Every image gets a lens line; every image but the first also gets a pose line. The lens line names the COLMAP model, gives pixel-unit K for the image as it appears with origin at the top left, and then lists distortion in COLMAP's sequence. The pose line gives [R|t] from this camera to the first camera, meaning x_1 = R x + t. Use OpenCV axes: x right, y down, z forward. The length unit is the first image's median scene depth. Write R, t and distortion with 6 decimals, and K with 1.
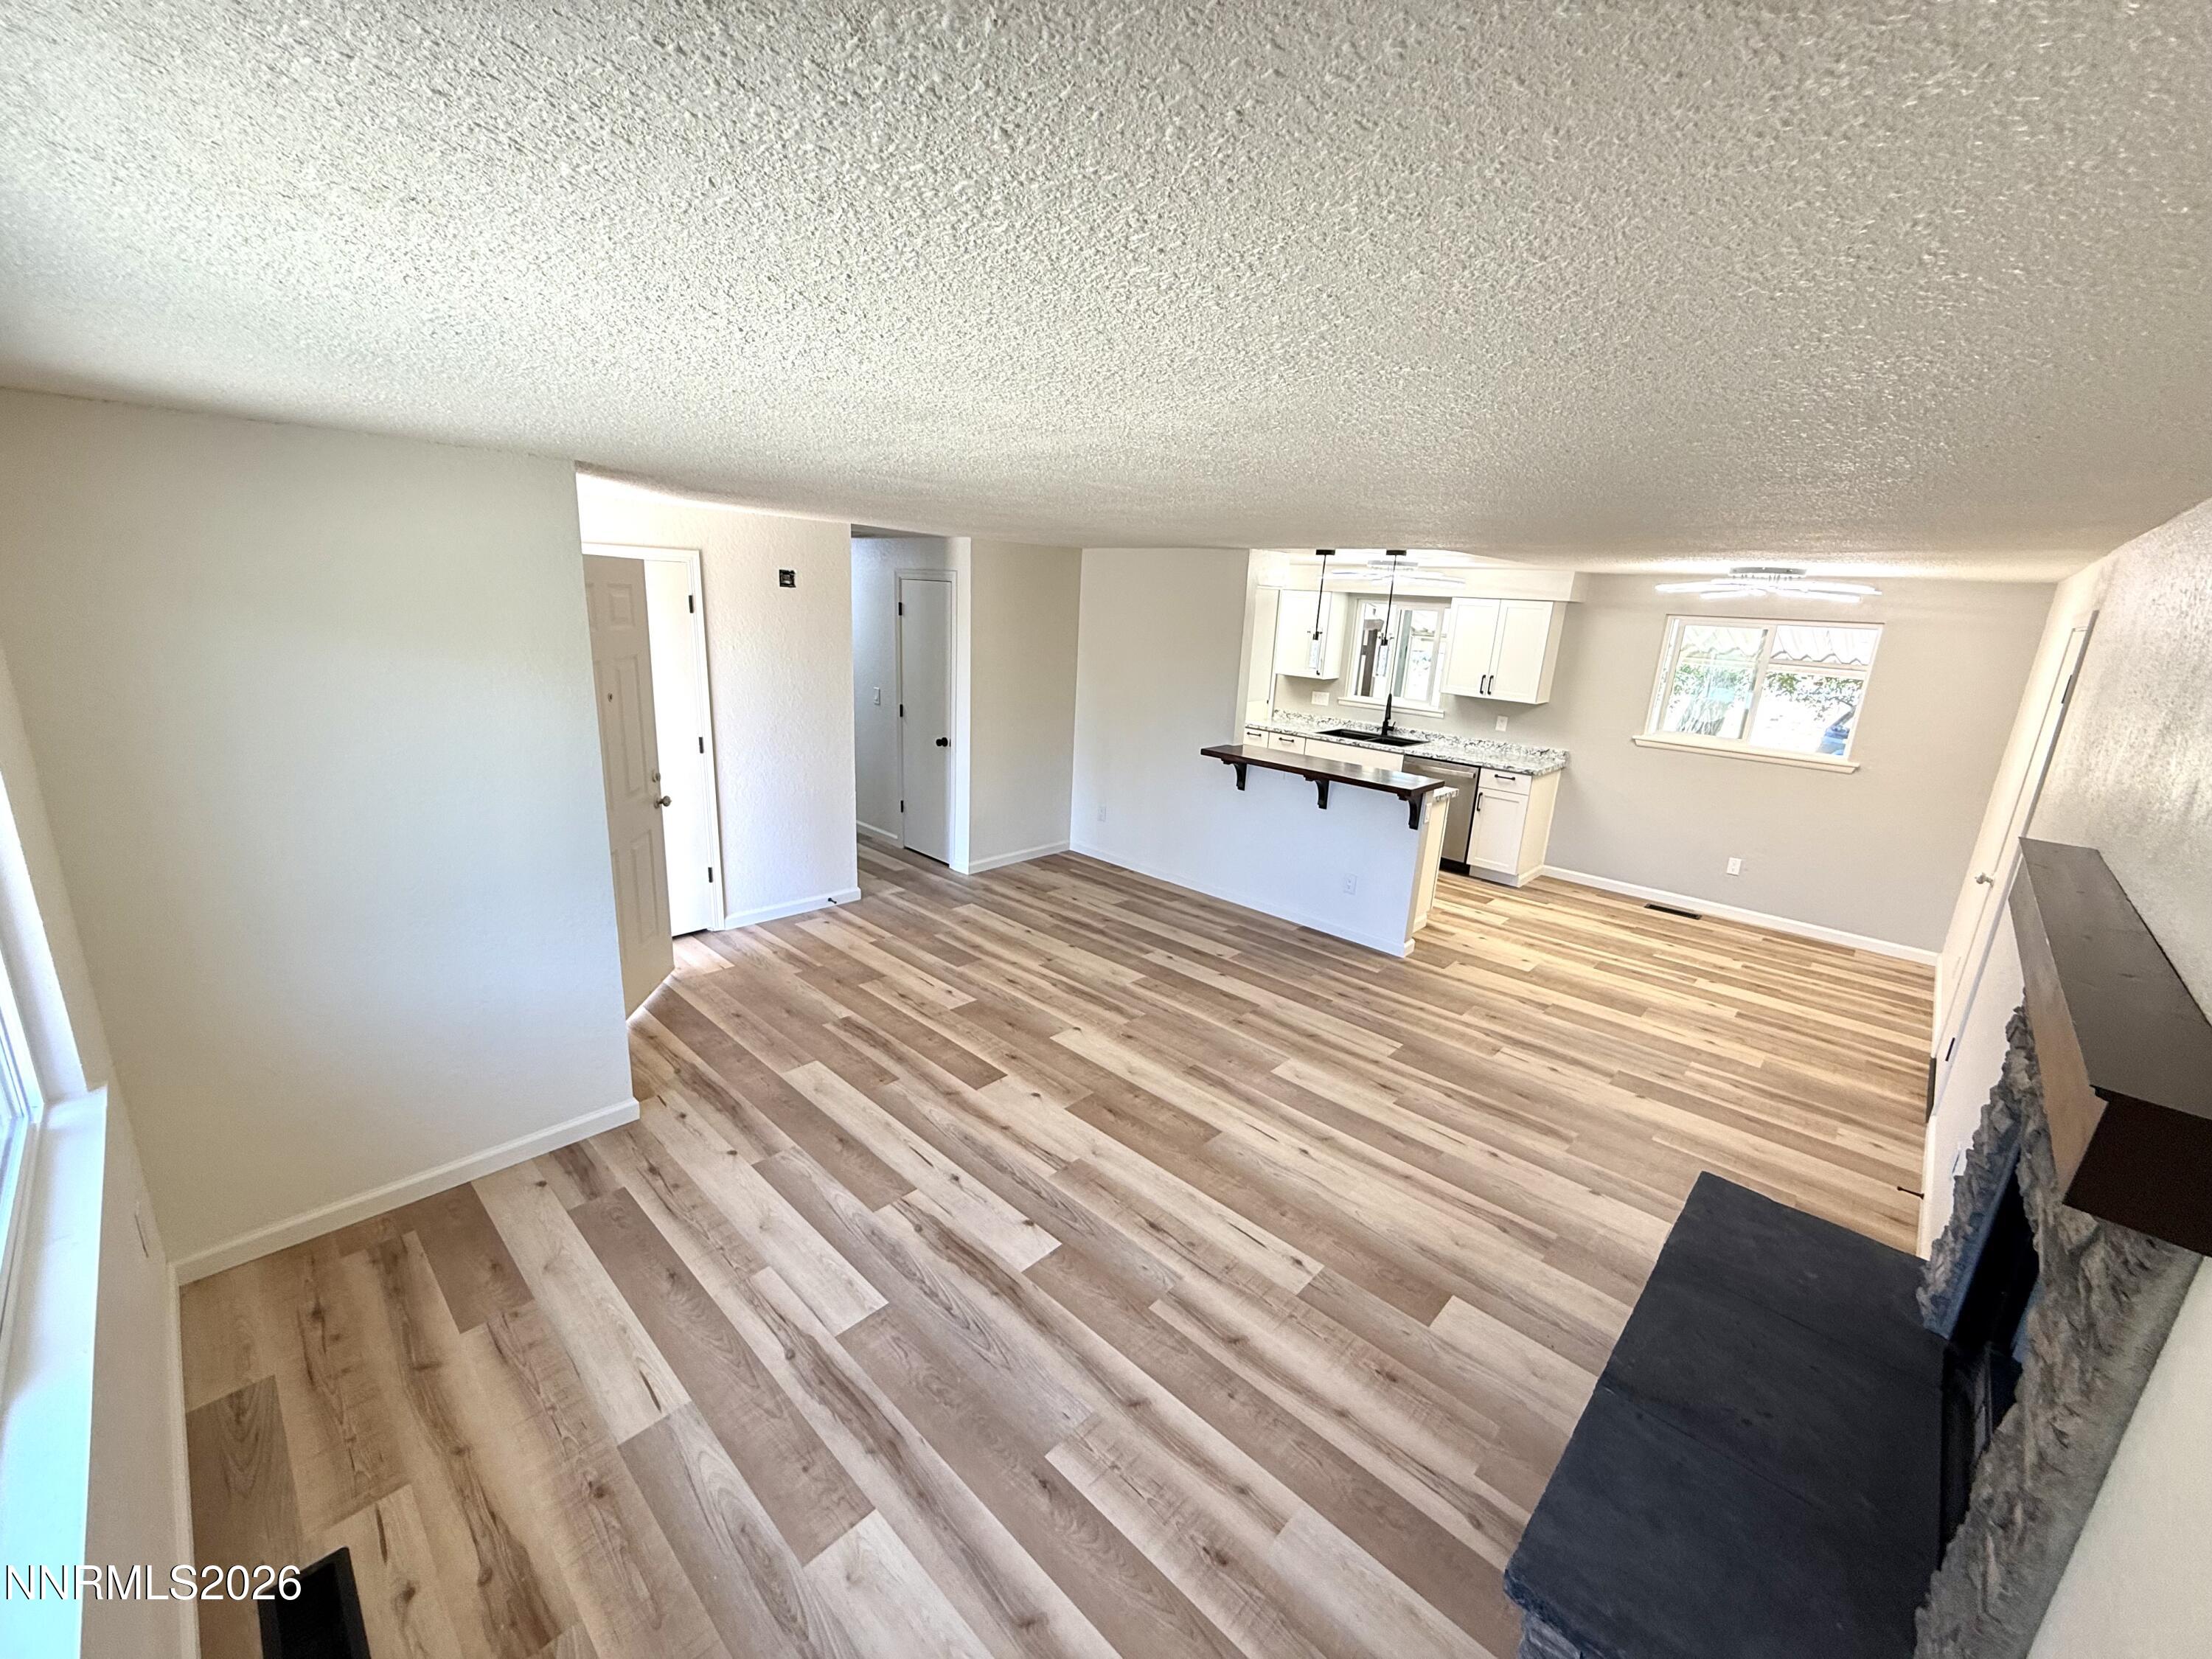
lens RADIAL K [[880.2, 0, 1099.9], [0, 880.2, 826.5], [0, 0, 1]] dist [-0.001771, 0.001092]
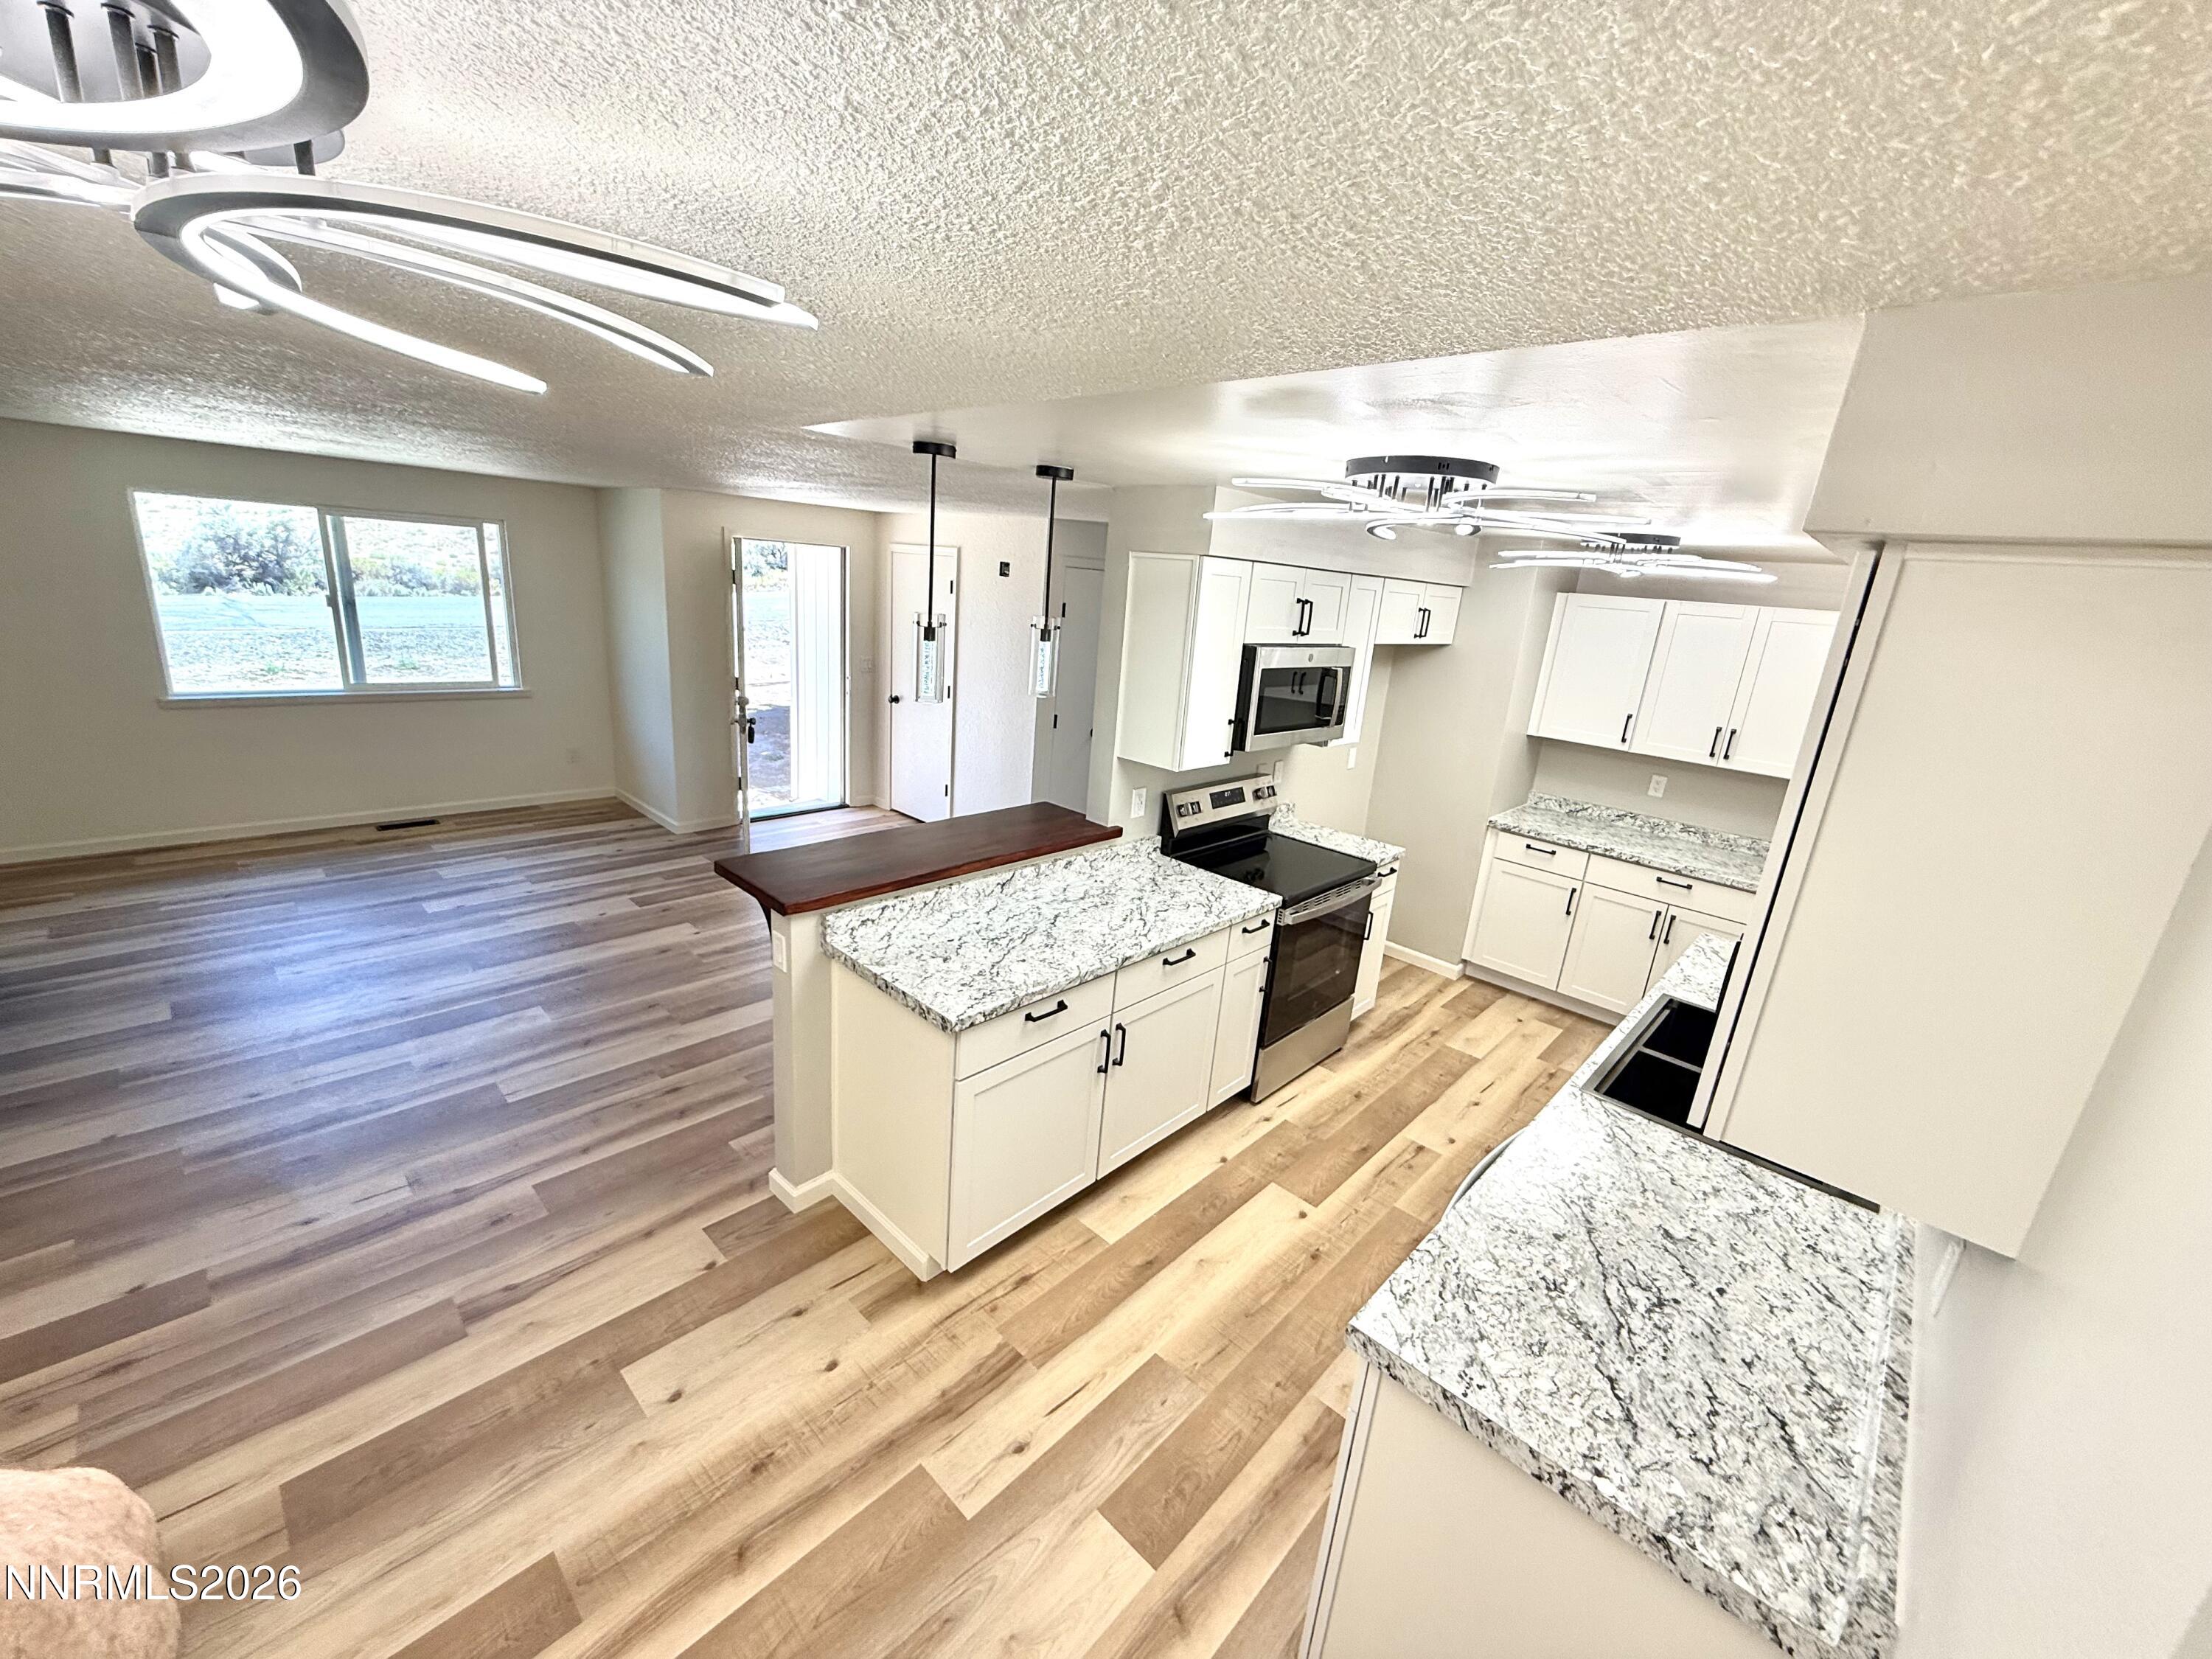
lens RADIAL K [[867.1, 0, 1100.5], [0, 867.1, 848.1], [0, 0, 1]] dist [0.003152, 0.000517]
pose [[0.005107, 0.254309, -0.967109, 1.239470], [-0.333364, 0.912232, 0.238119, -0.373170], [0.942784, 0.321184, 0.089437, 1.629521]]
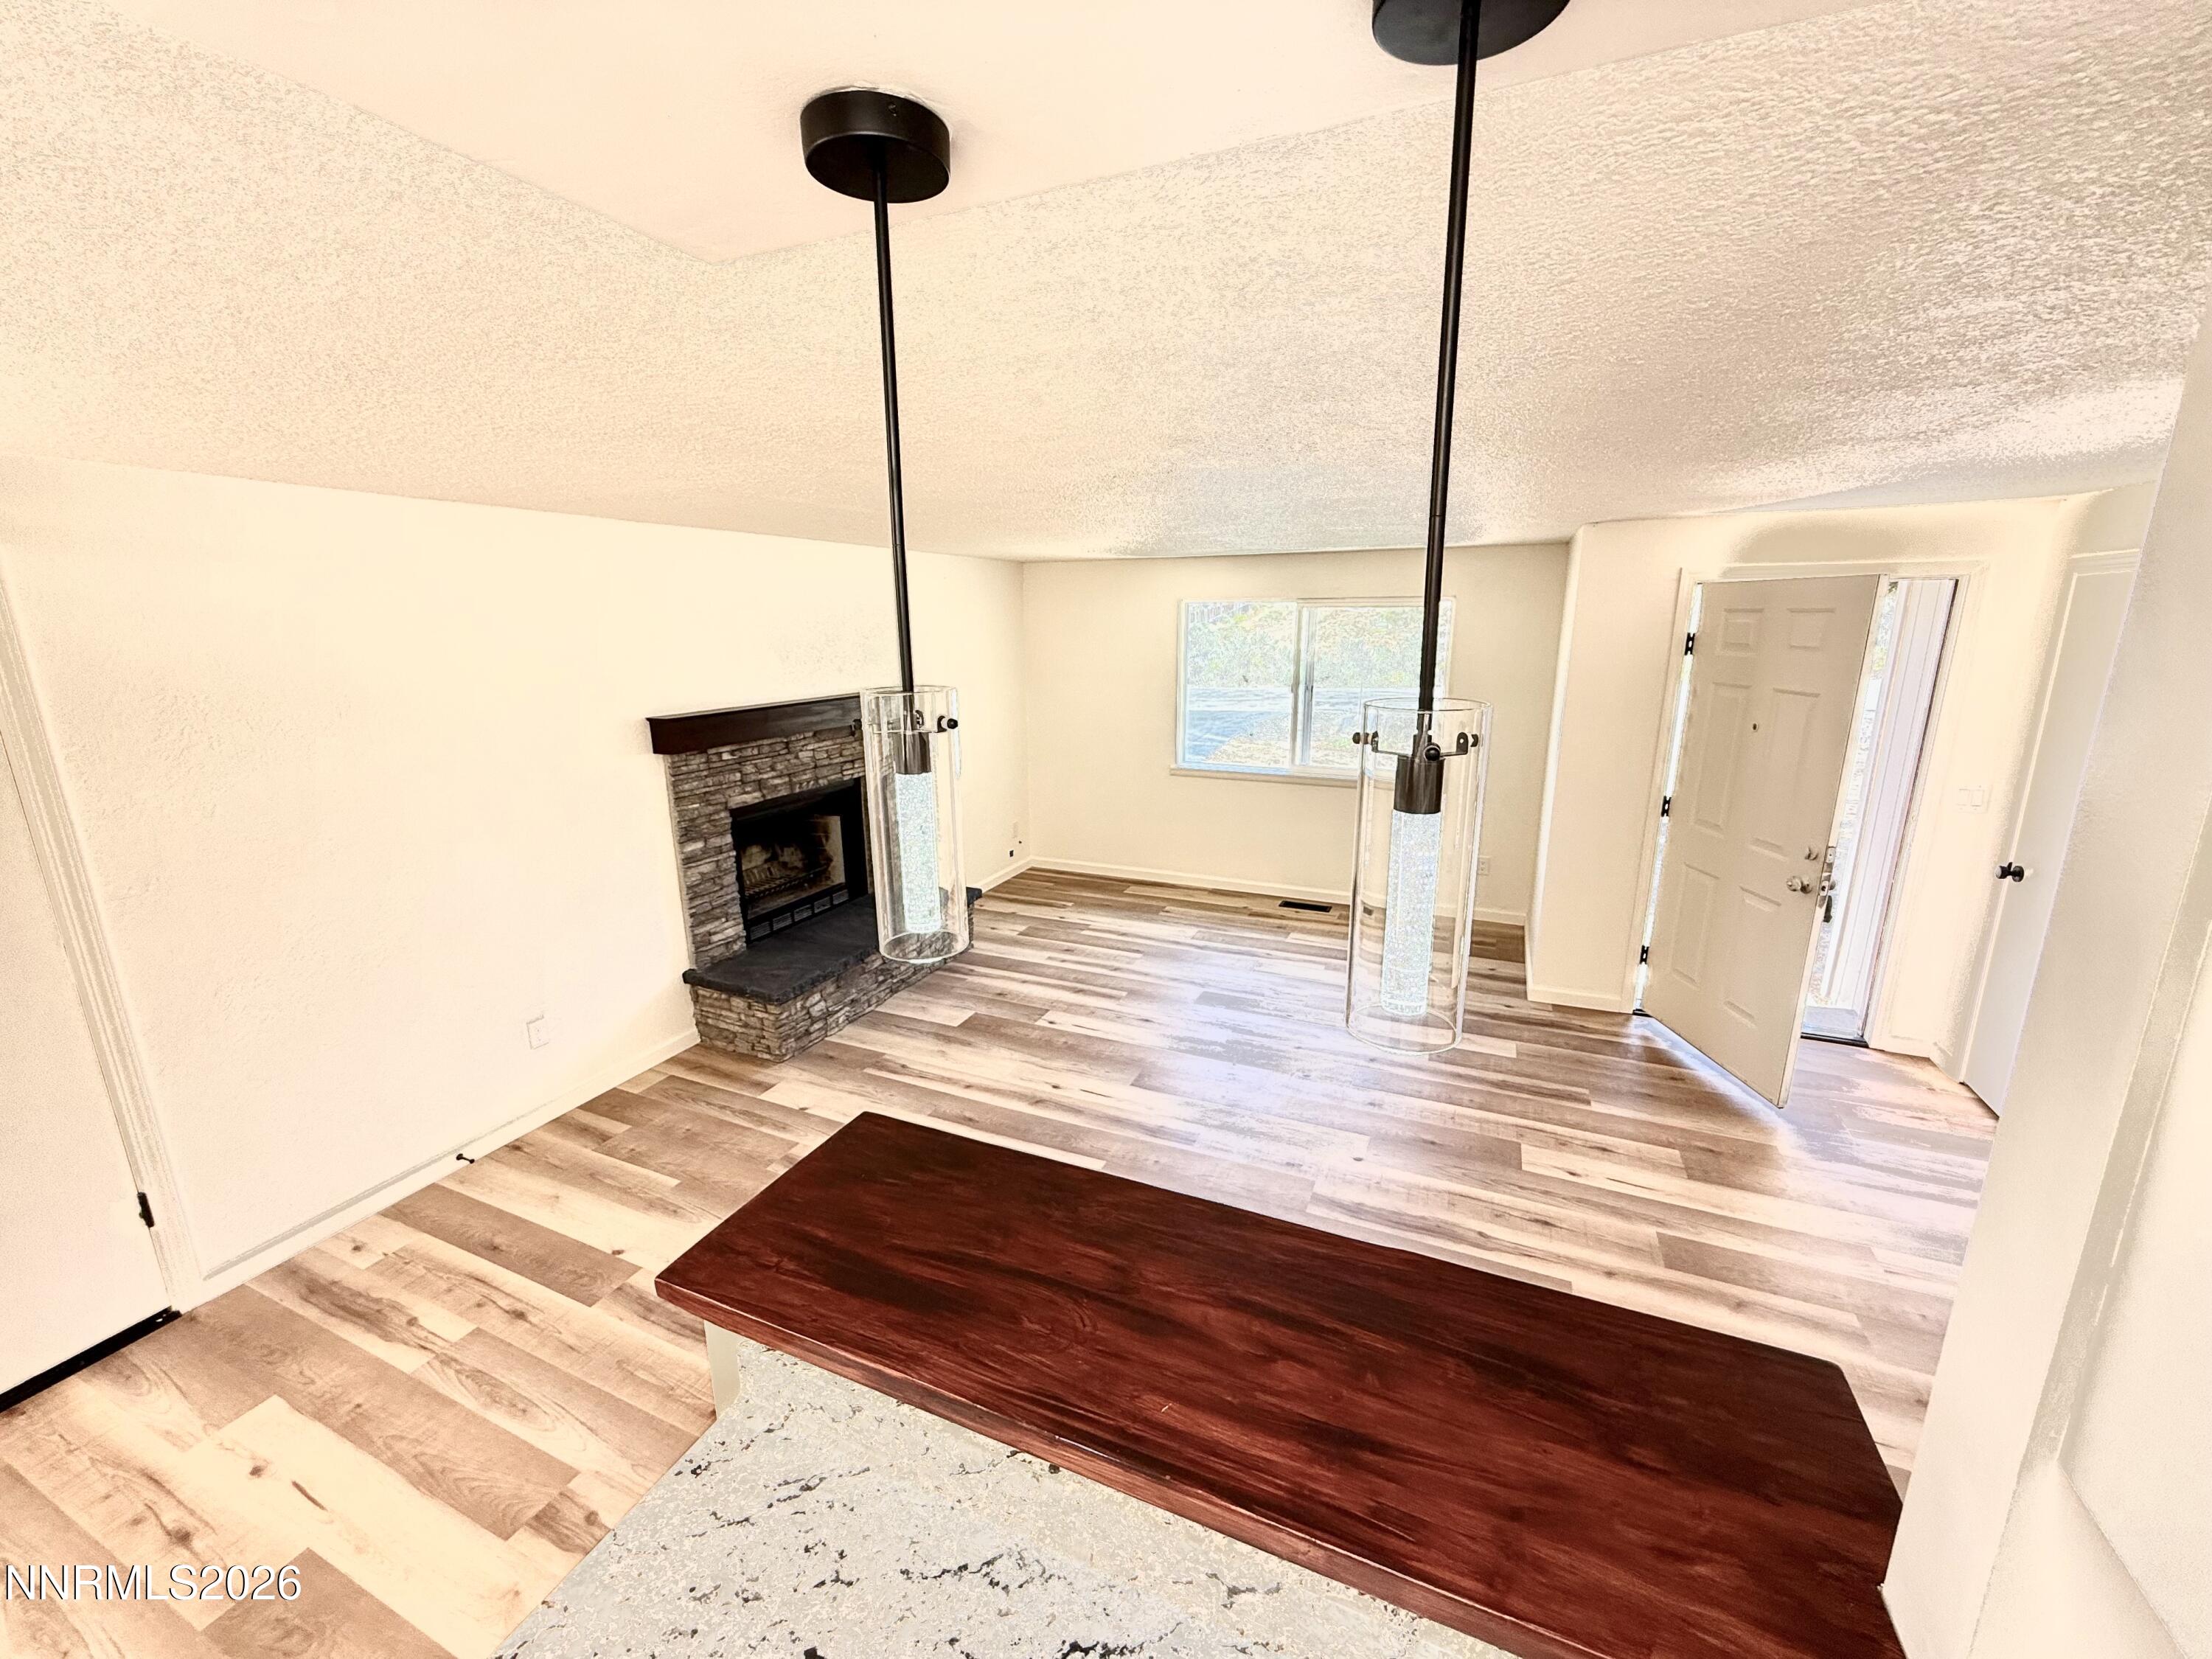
lens RADIAL K [[877.0, 0, 1097.3], [0, 877.0, 829.2], [0, 0, 1]] dist [-0.000718, 0.000222]
pose [[-0.943466, 0.038016, -0.329281, 0.515704], [-0.119578, 0.887473, 0.445076, -0.406647], [0.309148, 0.459289, -0.832755, 1.723080]]
